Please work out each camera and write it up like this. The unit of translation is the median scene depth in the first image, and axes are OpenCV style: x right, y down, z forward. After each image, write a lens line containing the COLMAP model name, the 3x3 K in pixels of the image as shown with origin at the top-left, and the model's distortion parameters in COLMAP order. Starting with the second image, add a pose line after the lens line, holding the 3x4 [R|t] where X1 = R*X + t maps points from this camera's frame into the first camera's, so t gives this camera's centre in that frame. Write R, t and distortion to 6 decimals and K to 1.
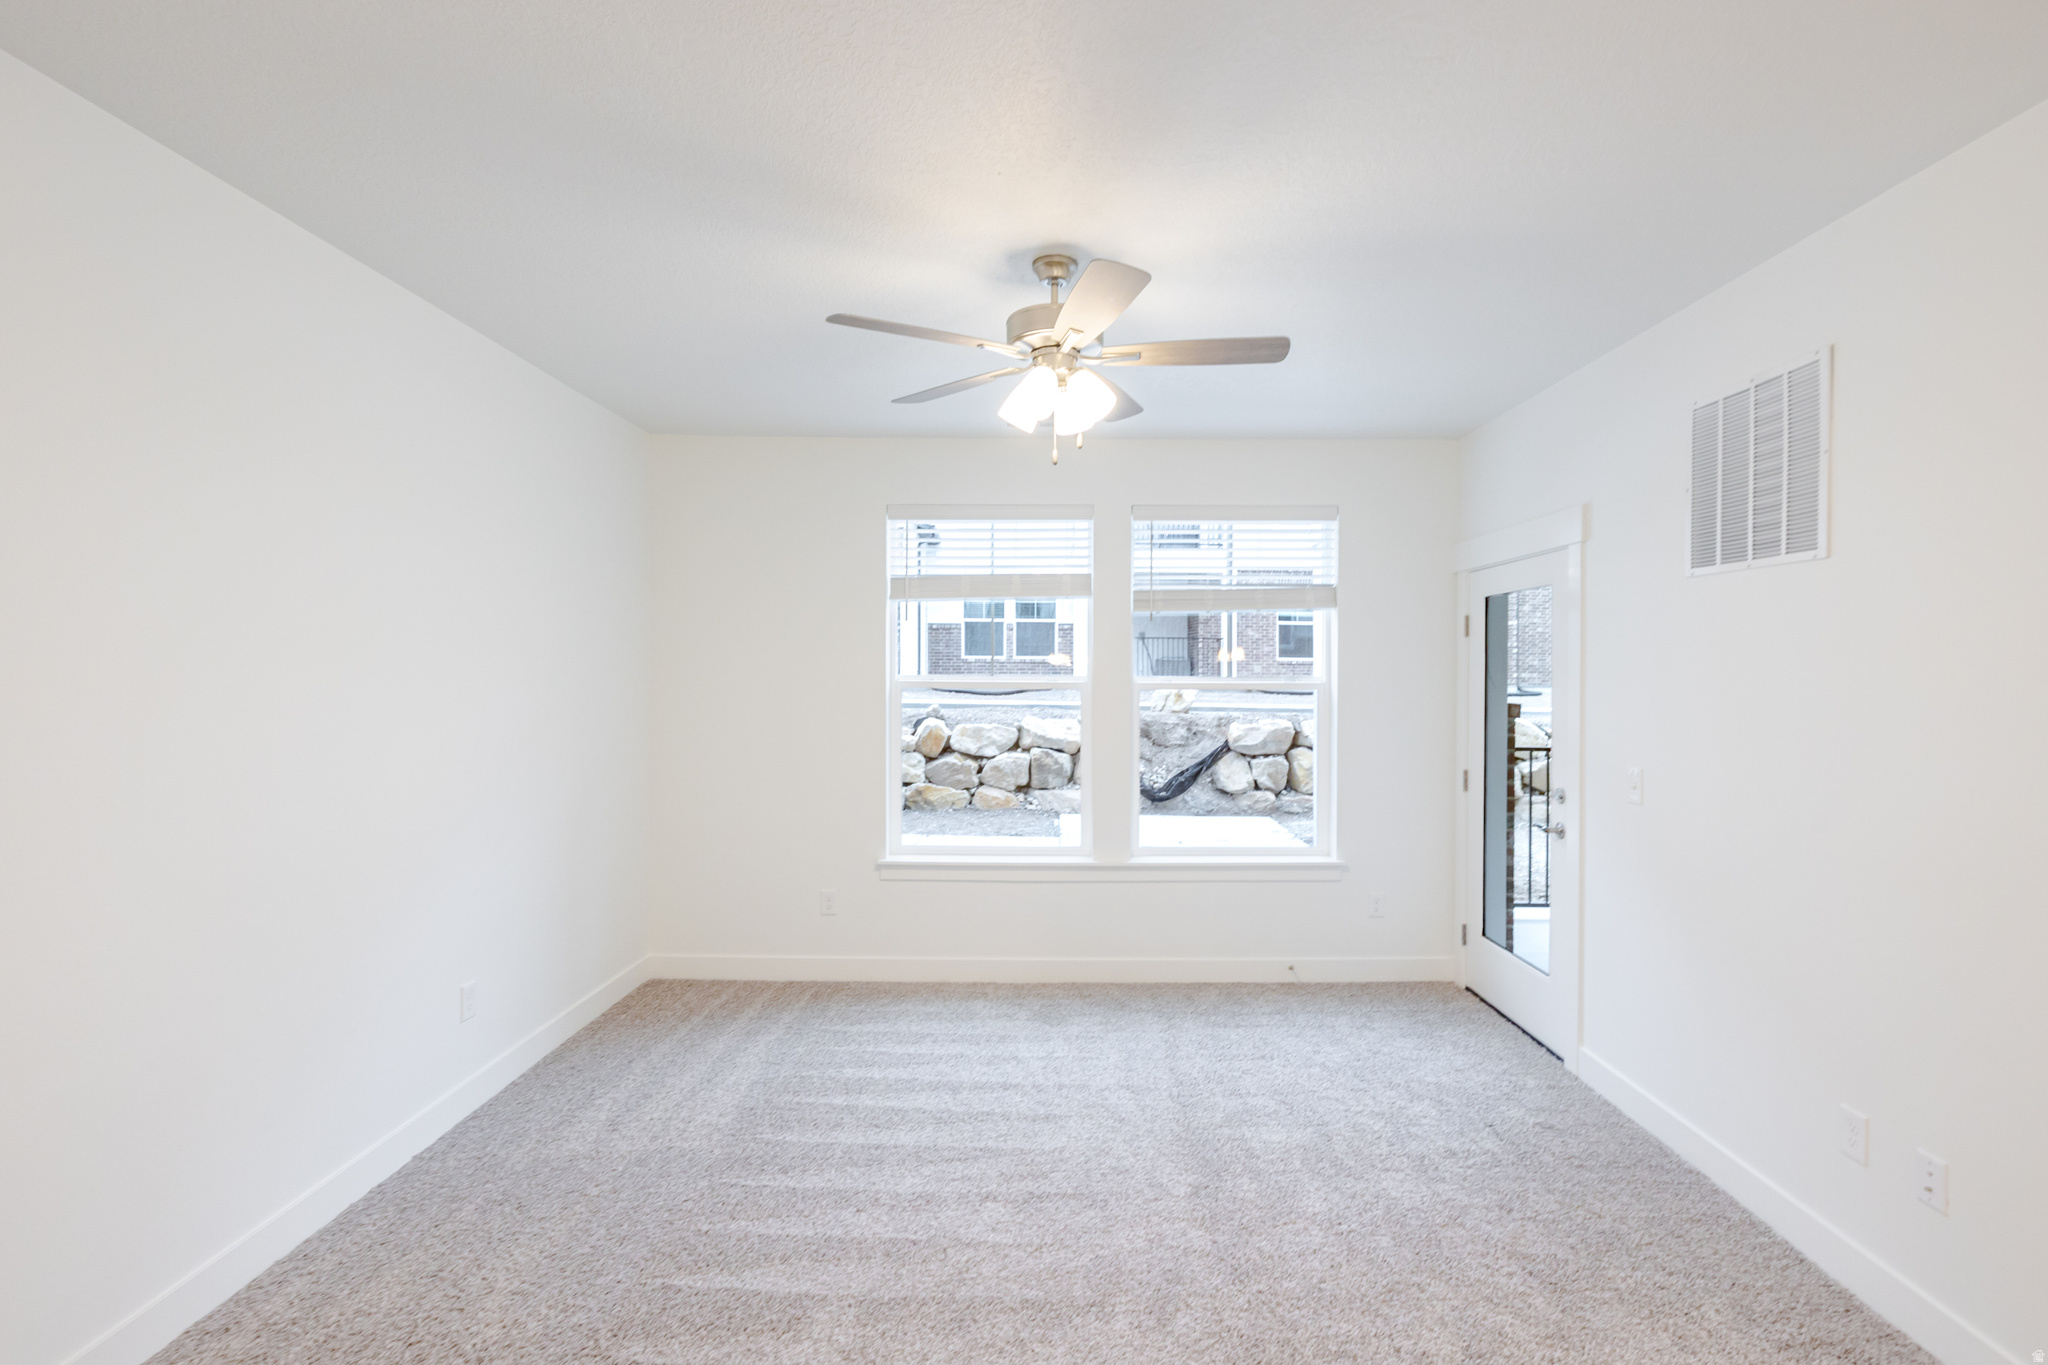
lens RADIAL K [[943.5, 0, 1025.4], [0, 943.5, 700.9], [0, 0, 1]] dist [0.002875, 0.000314]
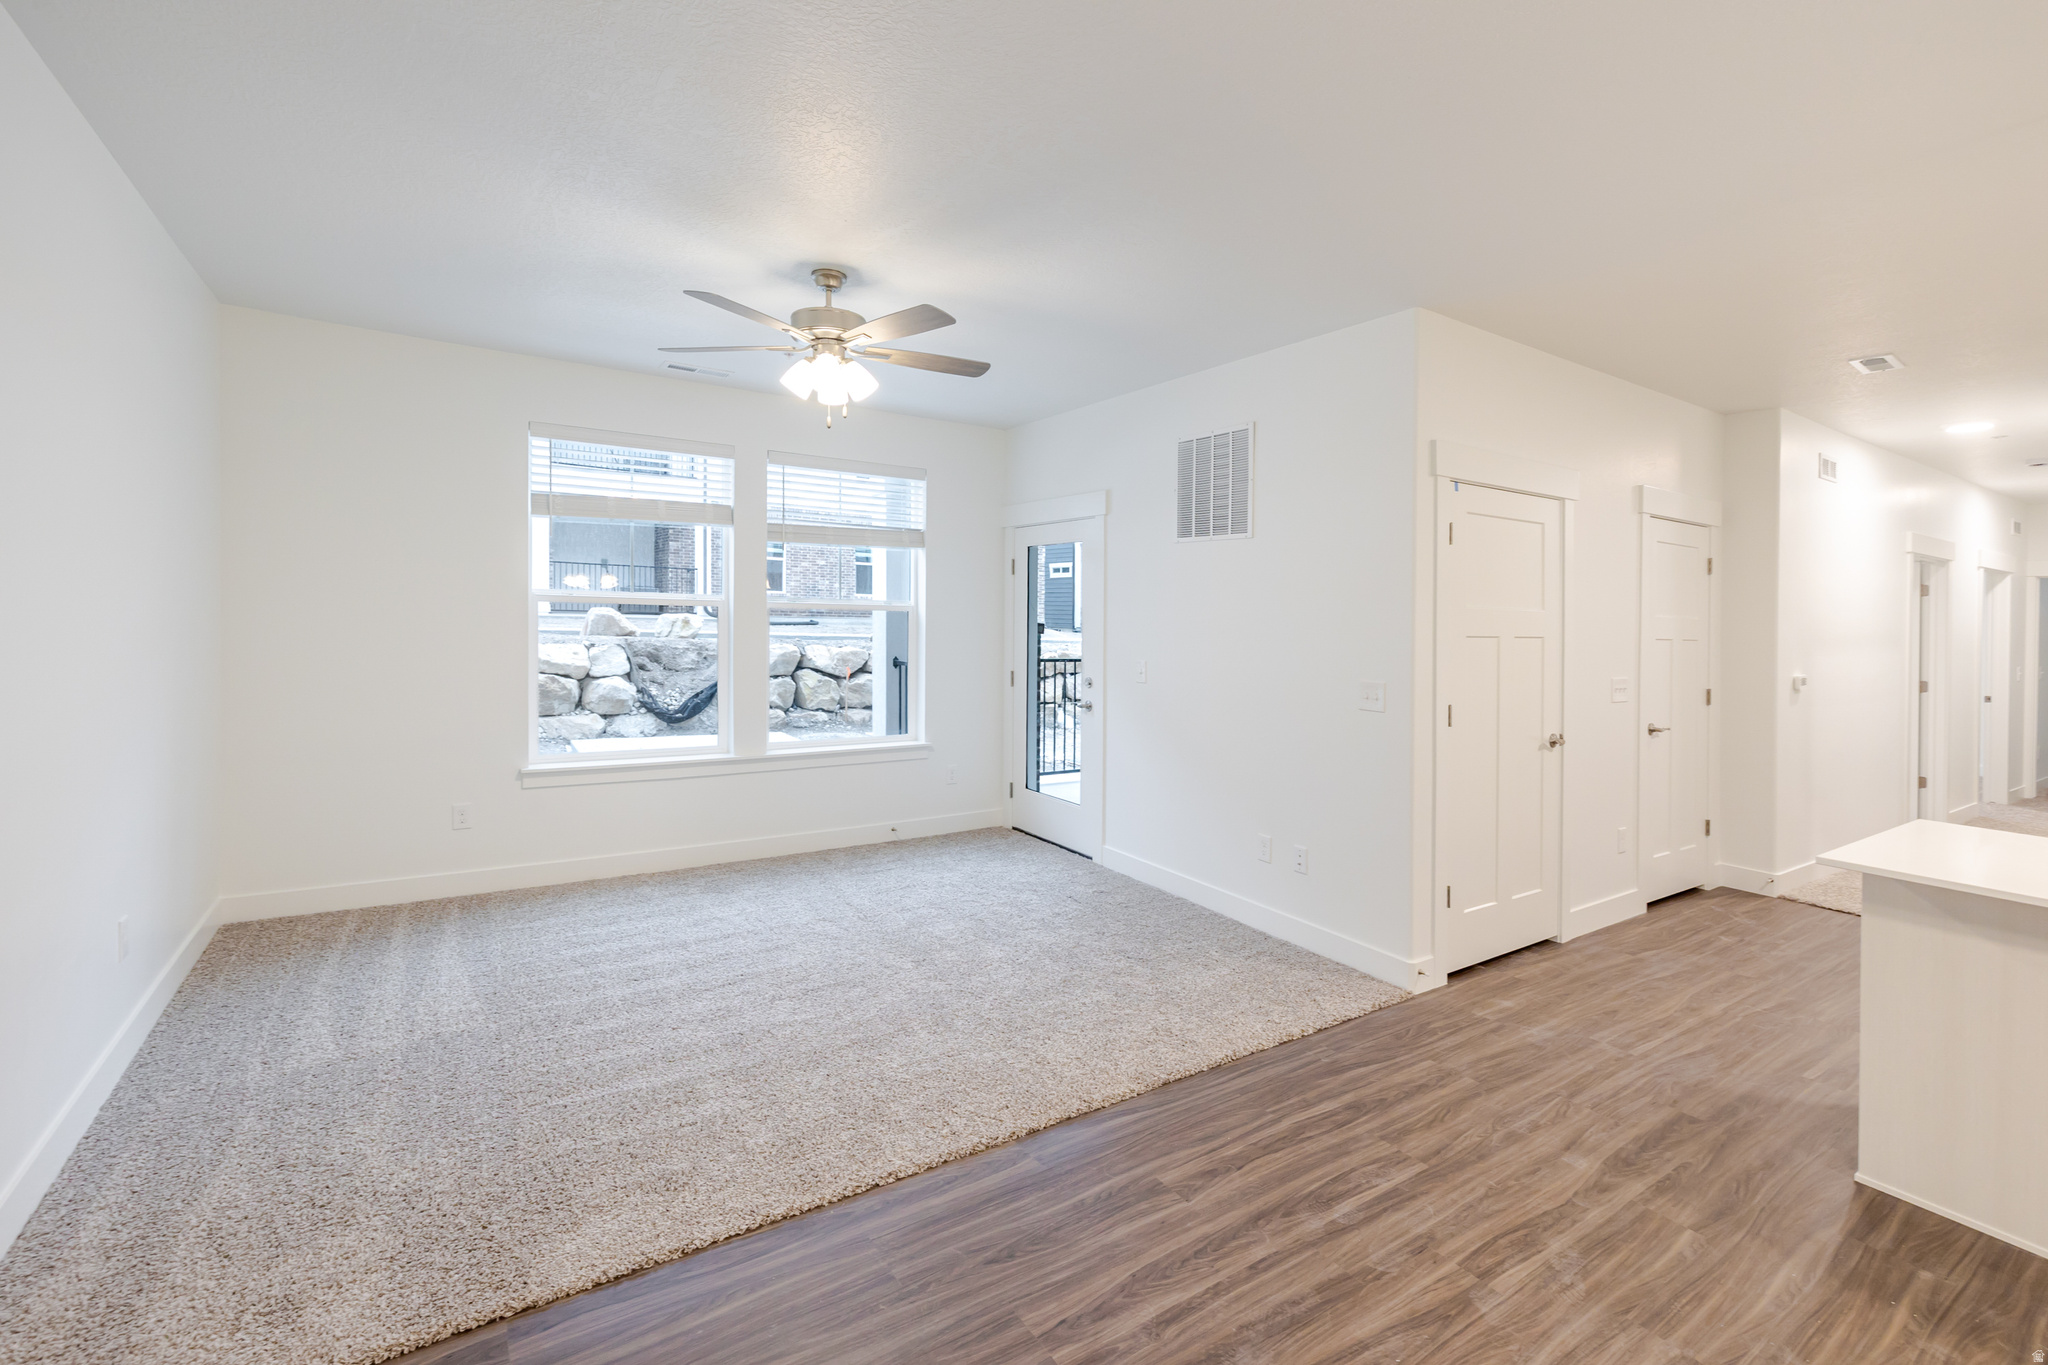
lens RADIAL K [[891.2, 0, 1022.2], [0, 891.2, 626.2], [0, 0, 1]] dist [0.000060, -0.000394]
pose [[0.840841, 0.010581, 0.541179, -0.244487], [-0.007298, 0.999940, -0.008212, 0.019820], [-0.541234, 0.002956, 0.840867, -0.111121]]
